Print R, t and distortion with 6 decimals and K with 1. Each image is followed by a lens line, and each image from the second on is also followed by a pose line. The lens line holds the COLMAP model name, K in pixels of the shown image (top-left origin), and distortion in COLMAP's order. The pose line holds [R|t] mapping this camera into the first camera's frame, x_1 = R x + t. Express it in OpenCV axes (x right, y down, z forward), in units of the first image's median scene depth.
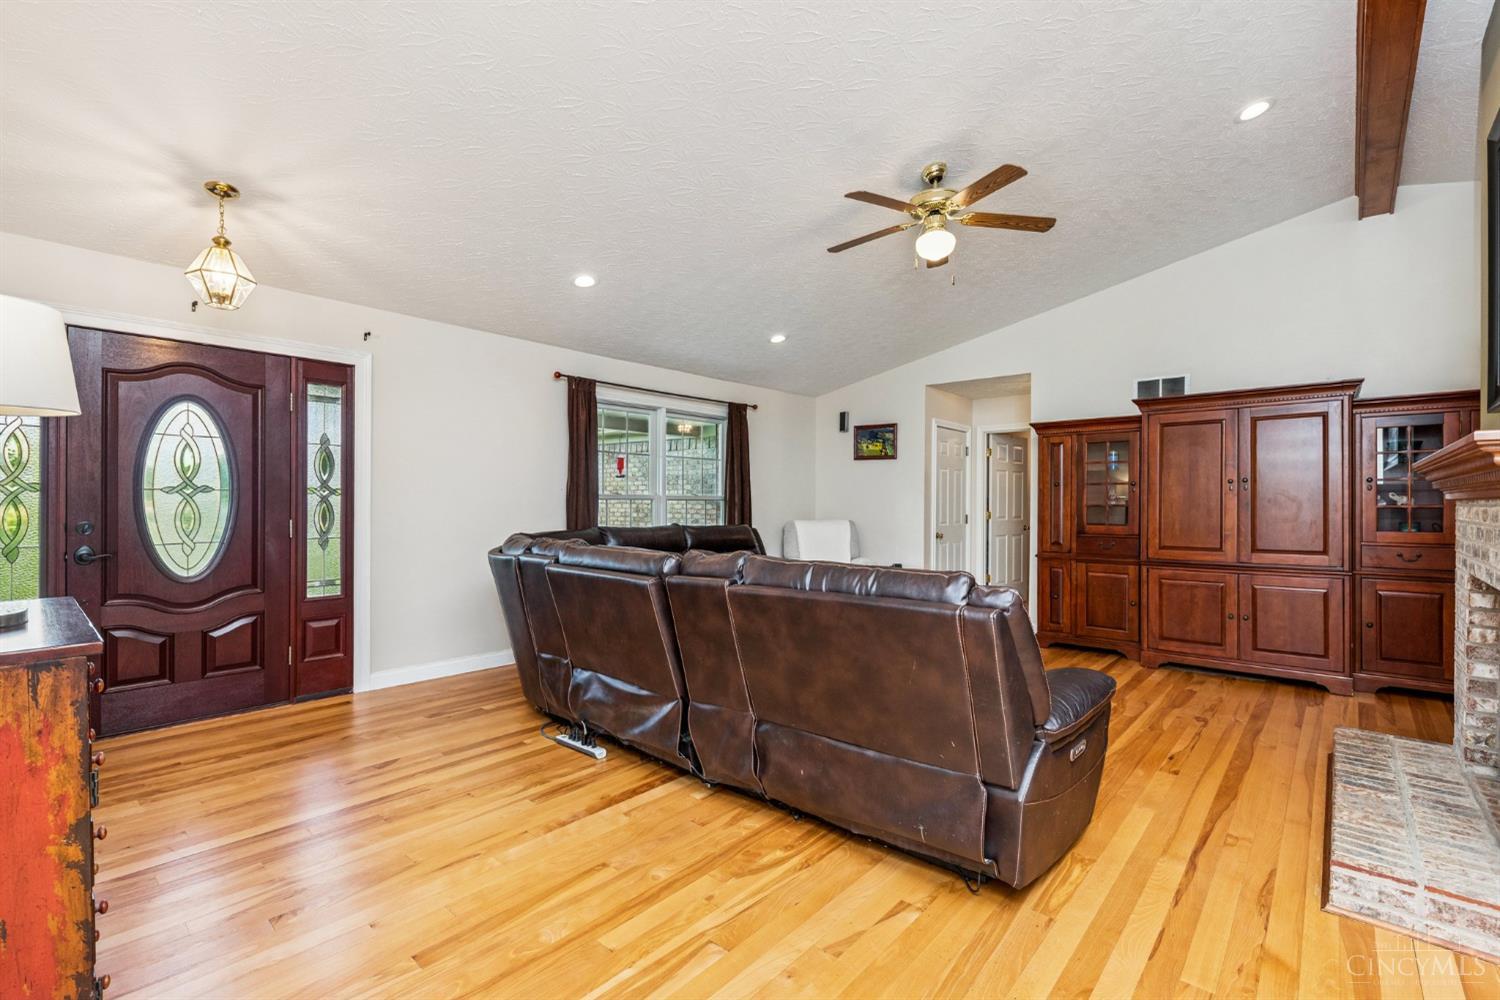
lens RADIAL K [[663.8, 0, 750.6], [0, 663.8, 506.2], [0, 0, 1]] dist [0.002681, -0.001334]
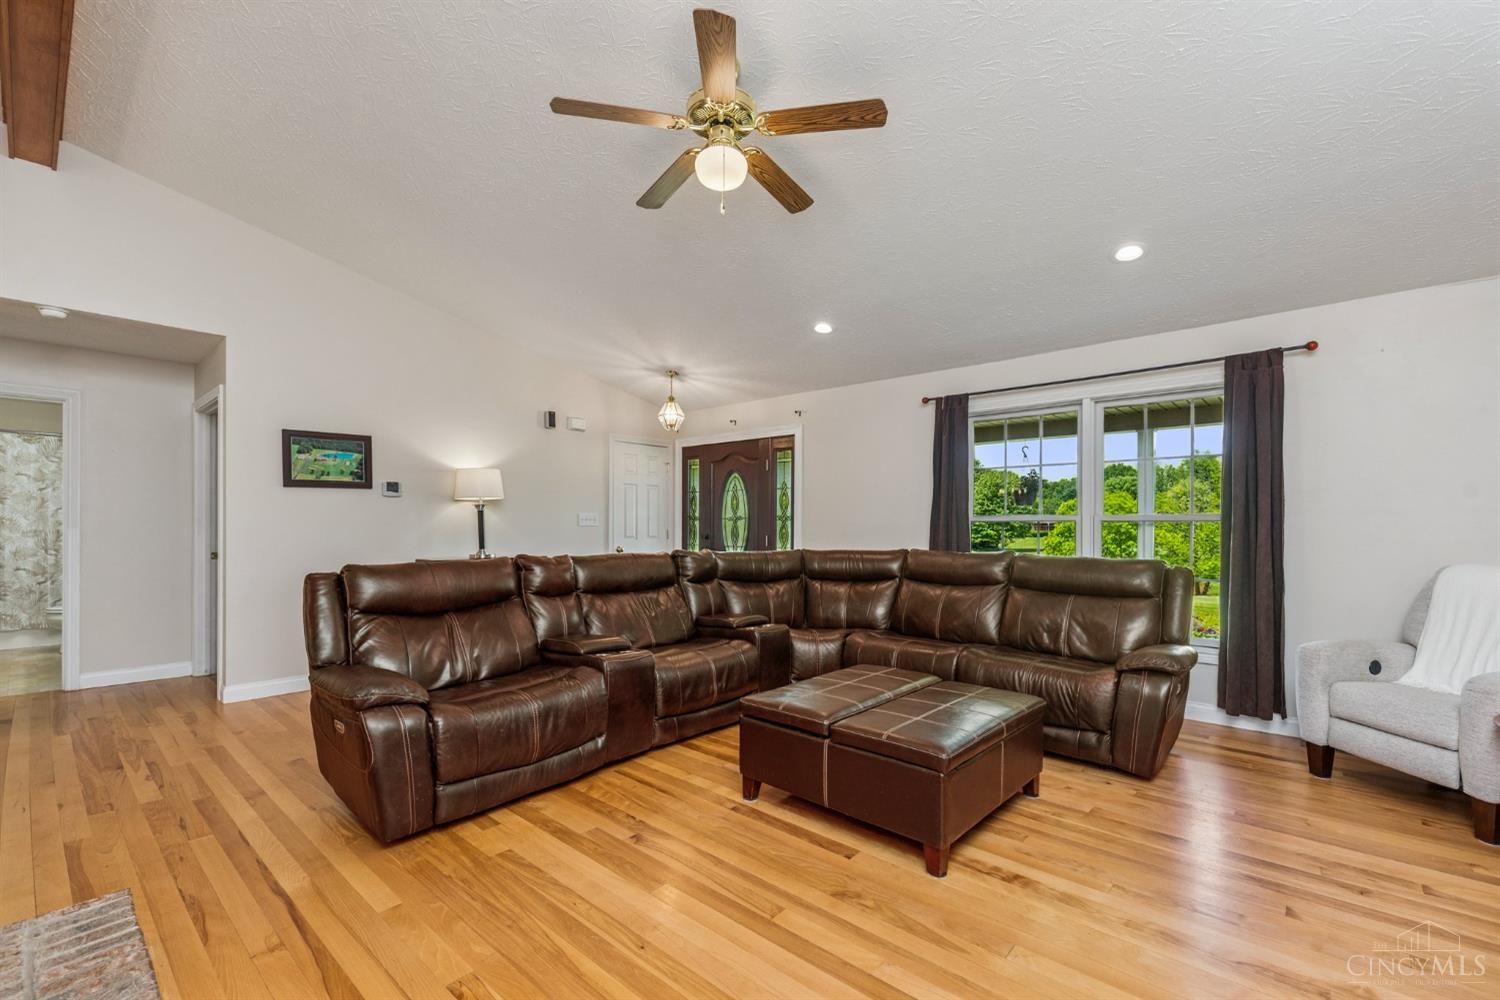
lens RADIAL K [[638.5, 0, 752.4], [0, 638.5, 525.9], [0, 0, 1]] dist [-0.011036, -0.000587]
pose [[0.012129, -0.006409, -0.999906, 1.135600], [-0.008304, 0.999944, -0.006510, 0.008041], [0.999892, 0.008382, 0.012075, 1.192302]]
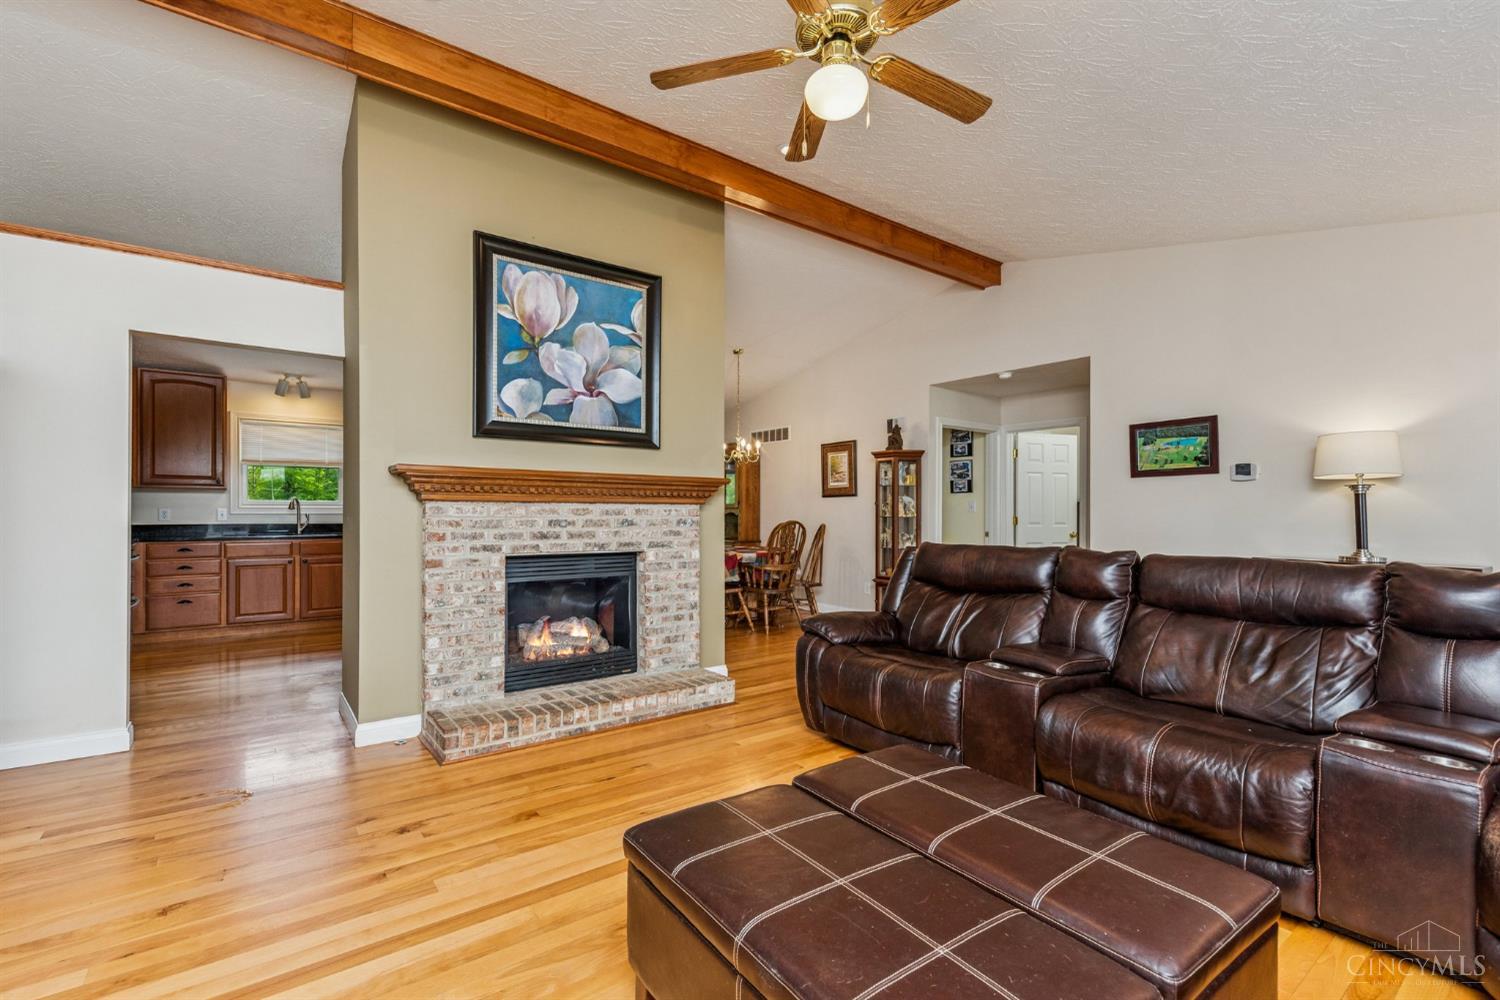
lens RADIAL K [[649.1, 0, 742.3], [0, 649.1, 513.2], [0, 0, 1]] dist [0.000699, -0.000005]
pose [[-0.982496, -0.020650, 0.185135, 0.333733], [-0.021224, 0.999774, -0.001123, 0.025299], [-0.185070, -0.005033, -0.982712, 1.862907]]
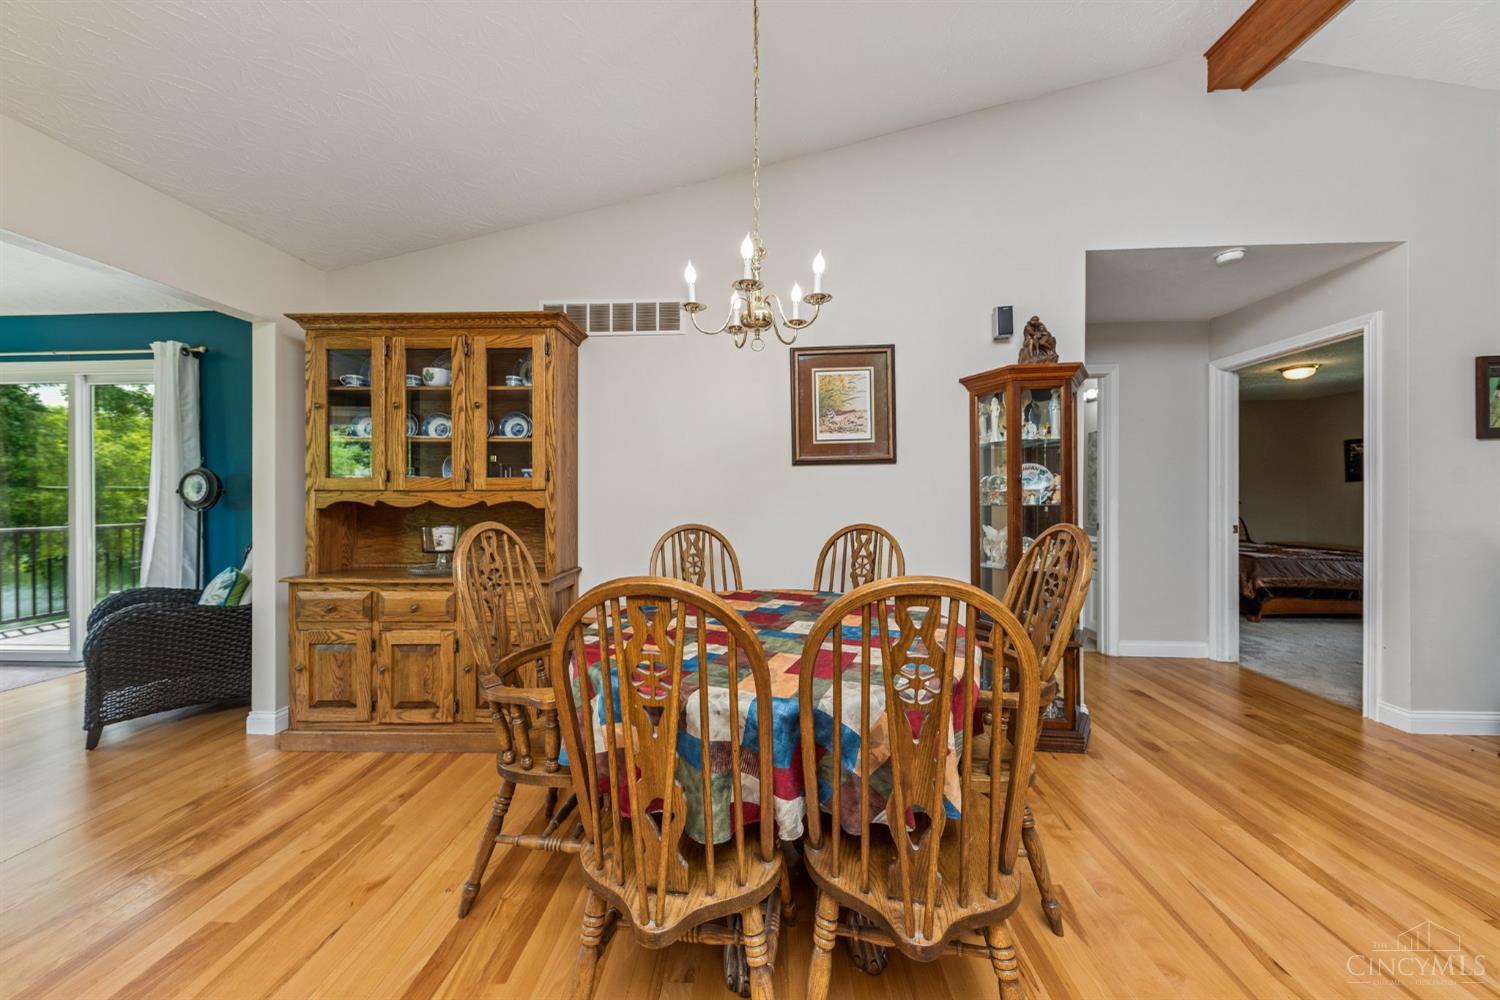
lens RADIAL K [[522.3, 0, 743.1], [0, 522.3, 496.4], [0, 0, 1]] dist [0.008369, -0.003115]
pose [[-0.779315, -0.003346, -0.626624, 1.102841], [-0.002913, 0.999994, -0.001717, 0.012131], [0.626626, 0.000488, -0.779320, 0.083452]]
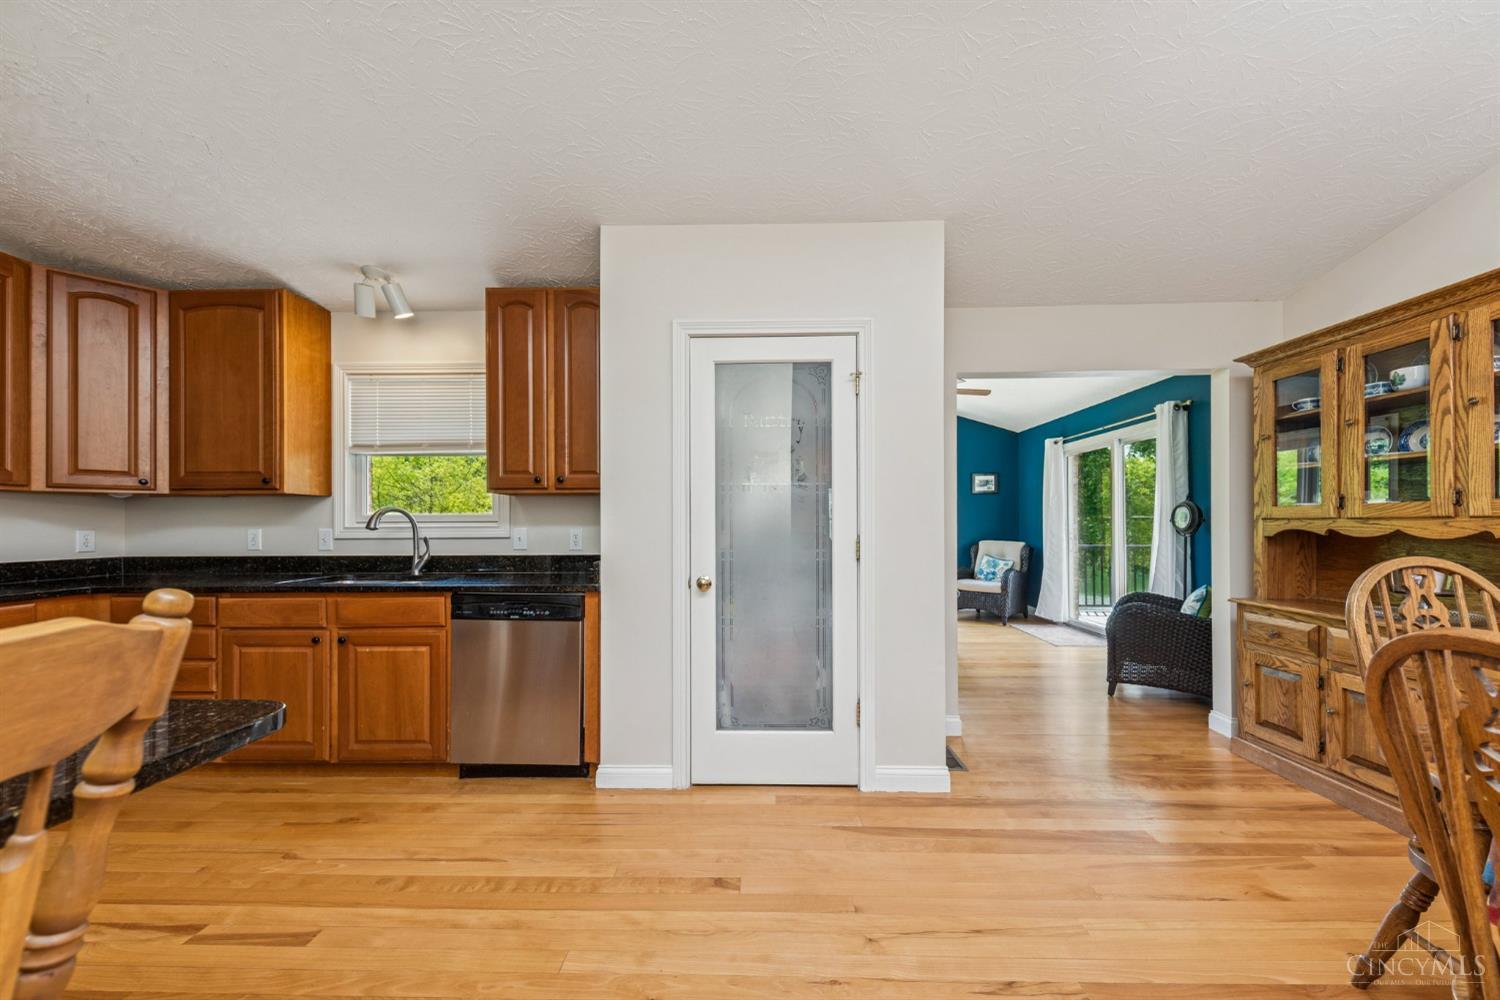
lens RADIAL K [[522.3, 0, 761.2], [0, 522.3, 522.2], [0, 0, 1]] dist [0.008369, -0.003115]
pose [[-0.655727, 0.002316, 0.754995, 0.999721], [0.001487, 0.999997, -0.001776, 0.008959], [-0.754997, -0.000042, -0.655728, 0.207118]]
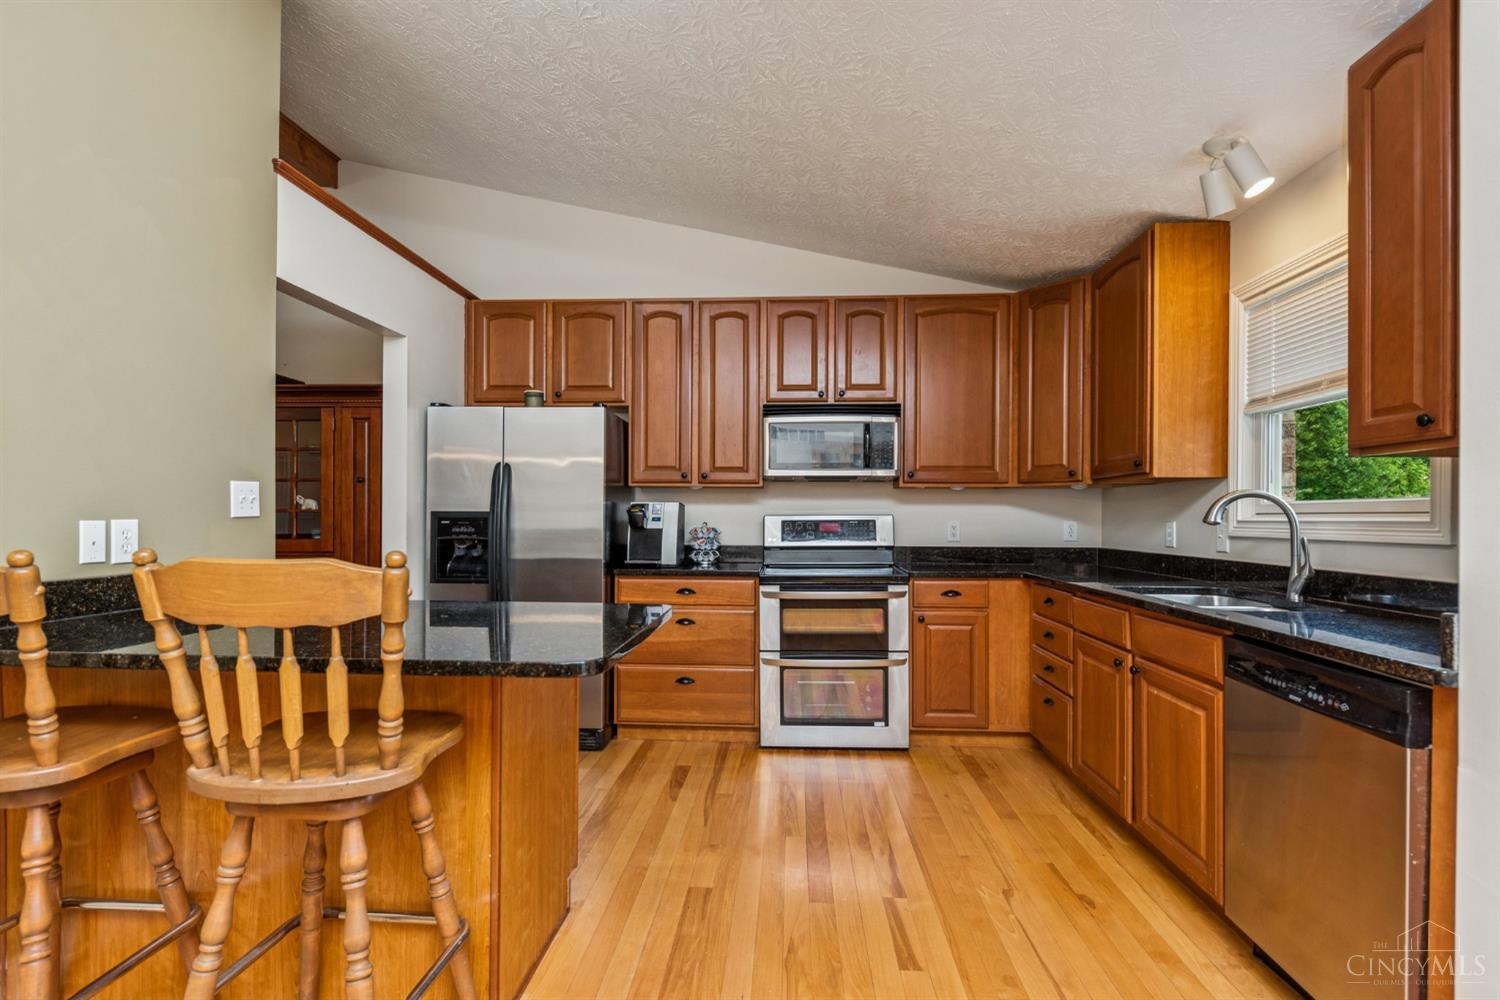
lens RADIAL K [[719.9, 0, 741.4], [0, 719.9, 523.0], [0, 0, 1]] dist [0.003996, -0.002083]
pose [[0.782775, -0.006597, 0.622270, 1.149272], [0.000745, 0.999953, 0.009665, 0.008551], [-0.622305, -0.007102, 0.782743, -0.182855]]
